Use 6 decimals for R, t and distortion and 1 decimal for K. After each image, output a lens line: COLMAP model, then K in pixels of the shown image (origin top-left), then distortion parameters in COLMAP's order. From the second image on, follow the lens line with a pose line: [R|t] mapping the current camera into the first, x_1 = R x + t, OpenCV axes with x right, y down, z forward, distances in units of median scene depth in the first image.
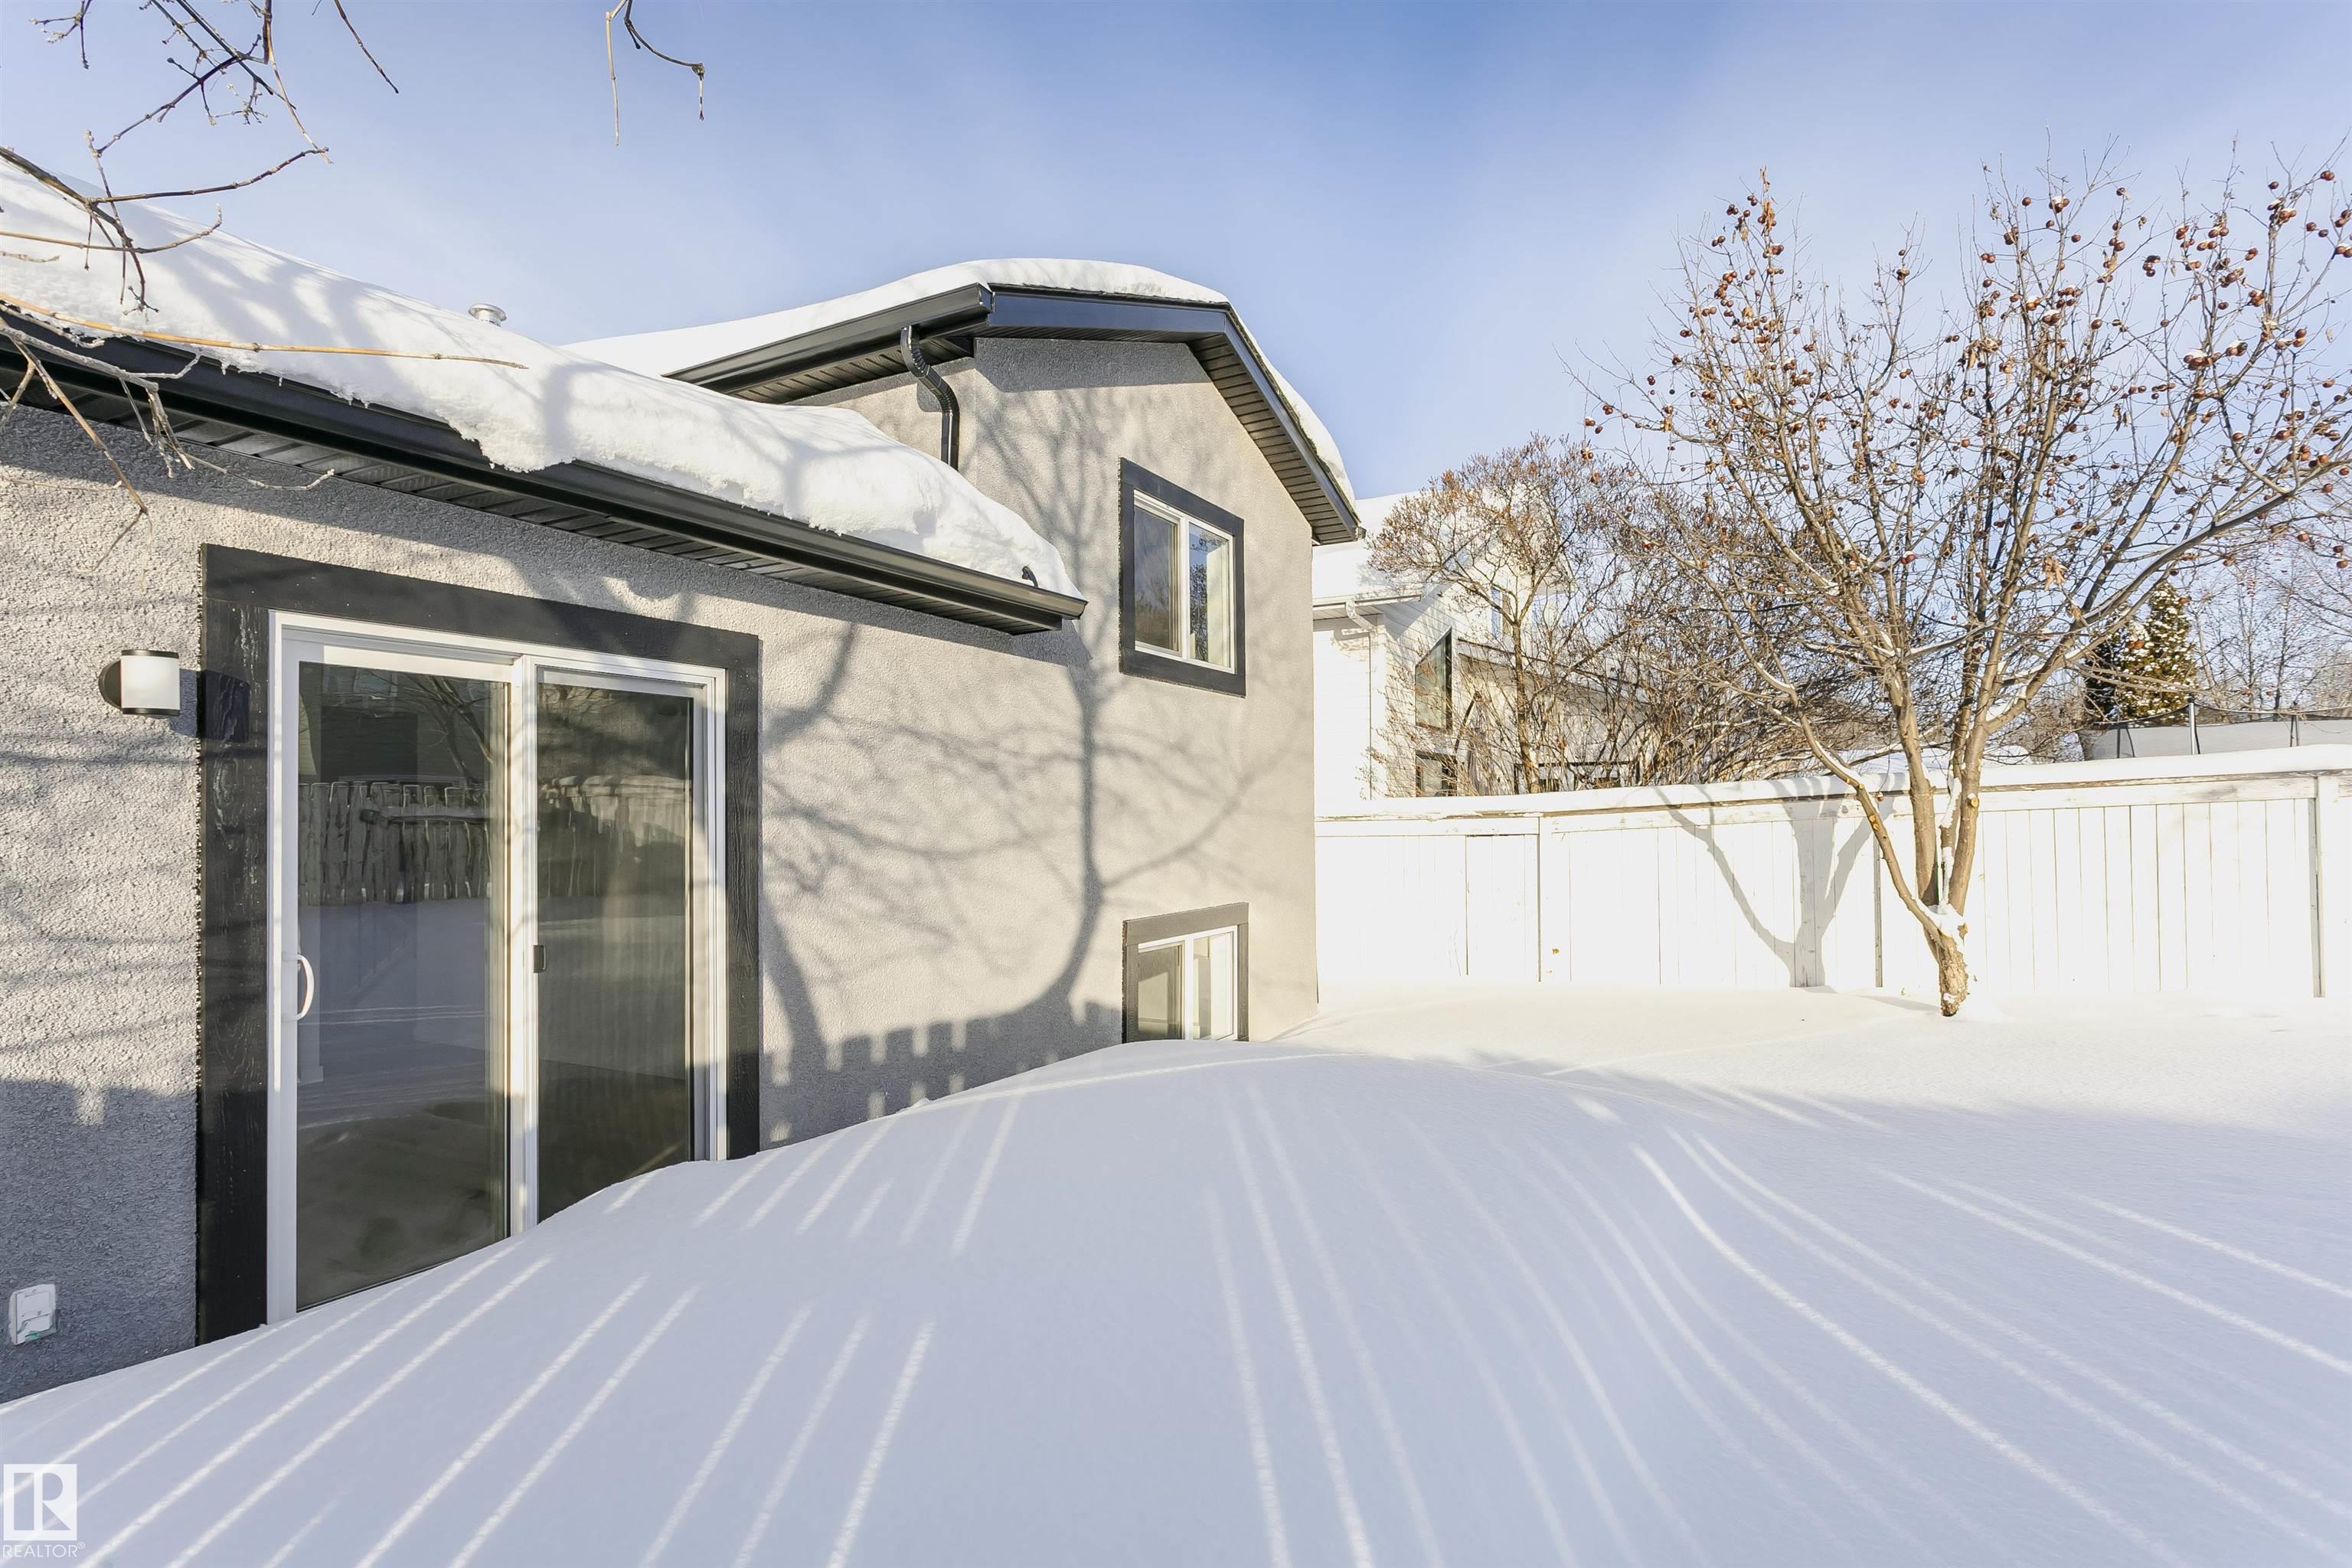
lens RADIAL K [[1202.8, 0, 1185.8], [0, 1202.8, 794.3], [0, 0, 1]] dist [-0.001802, 0.003350]
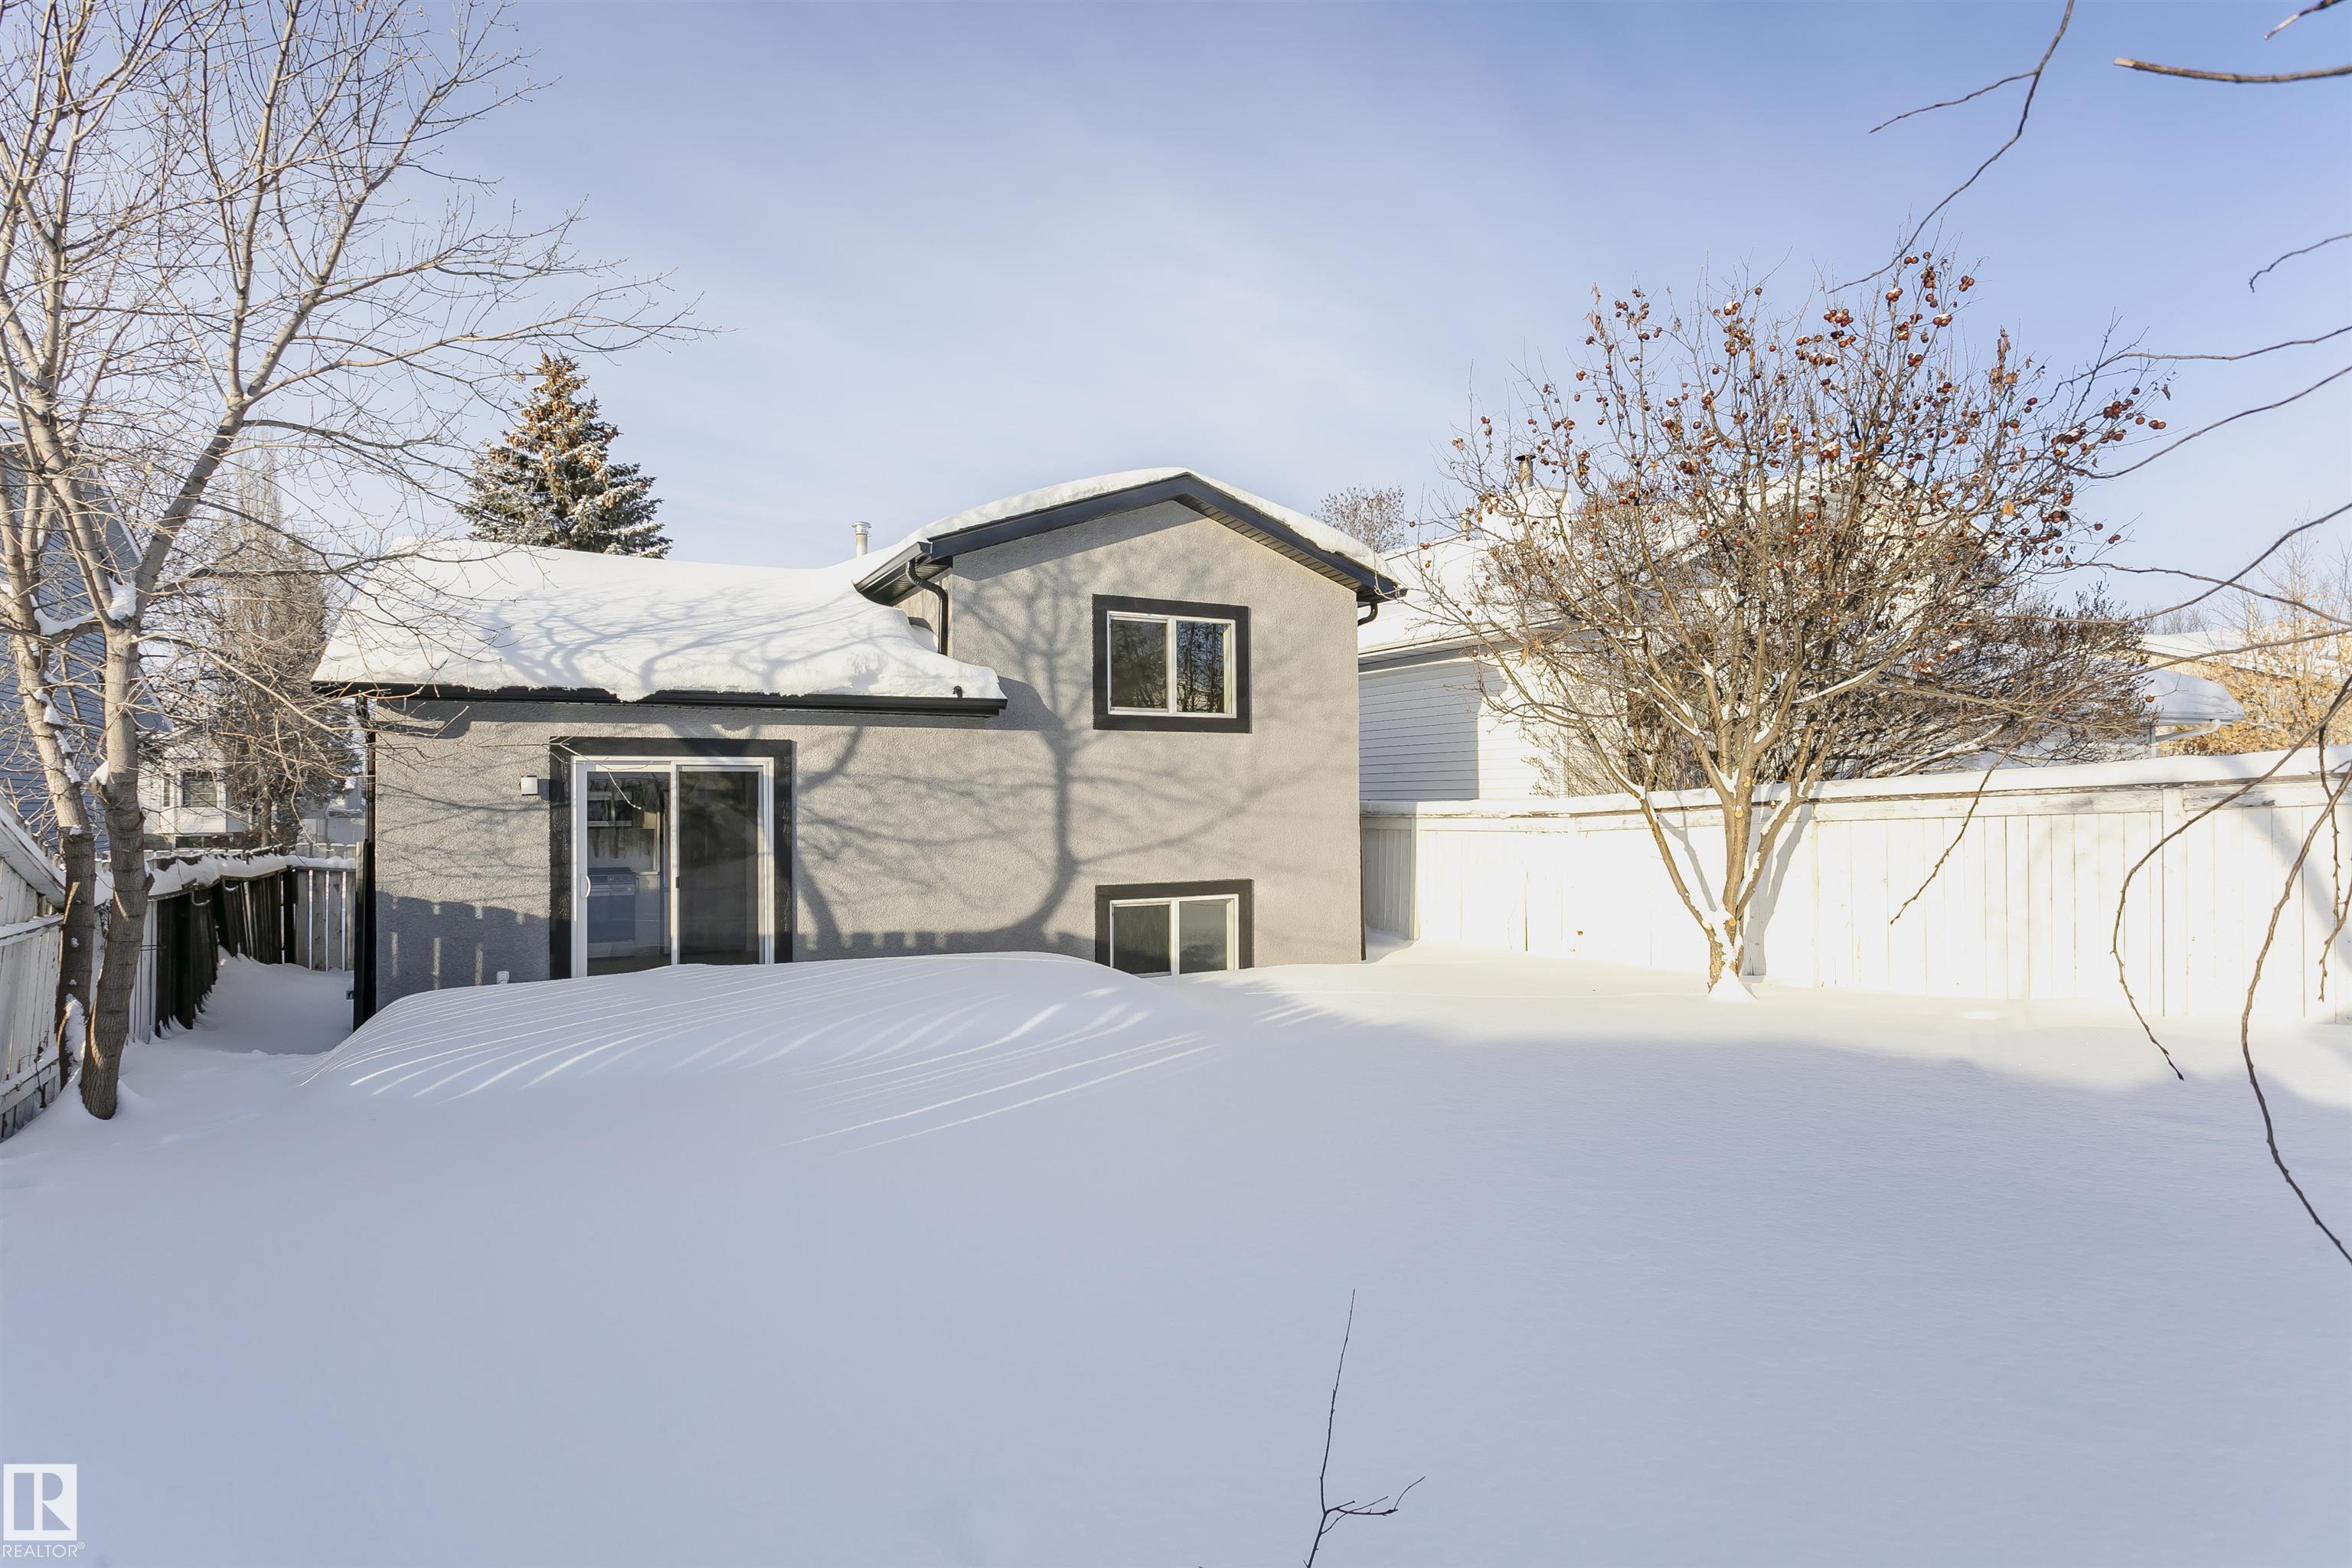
lens RADIAL K [[1202.8, 0, 1156.9], [0, 1202.8, 785.2], [0, 0, 1]] dist [-0.001802, 0.003350]
pose [[0.838887, -0.004959, -0.544283, 1.072800], [0.011448, 0.999898, 0.008534, -0.048842], [0.544185, -0.013390, 0.838858, -0.359694]]
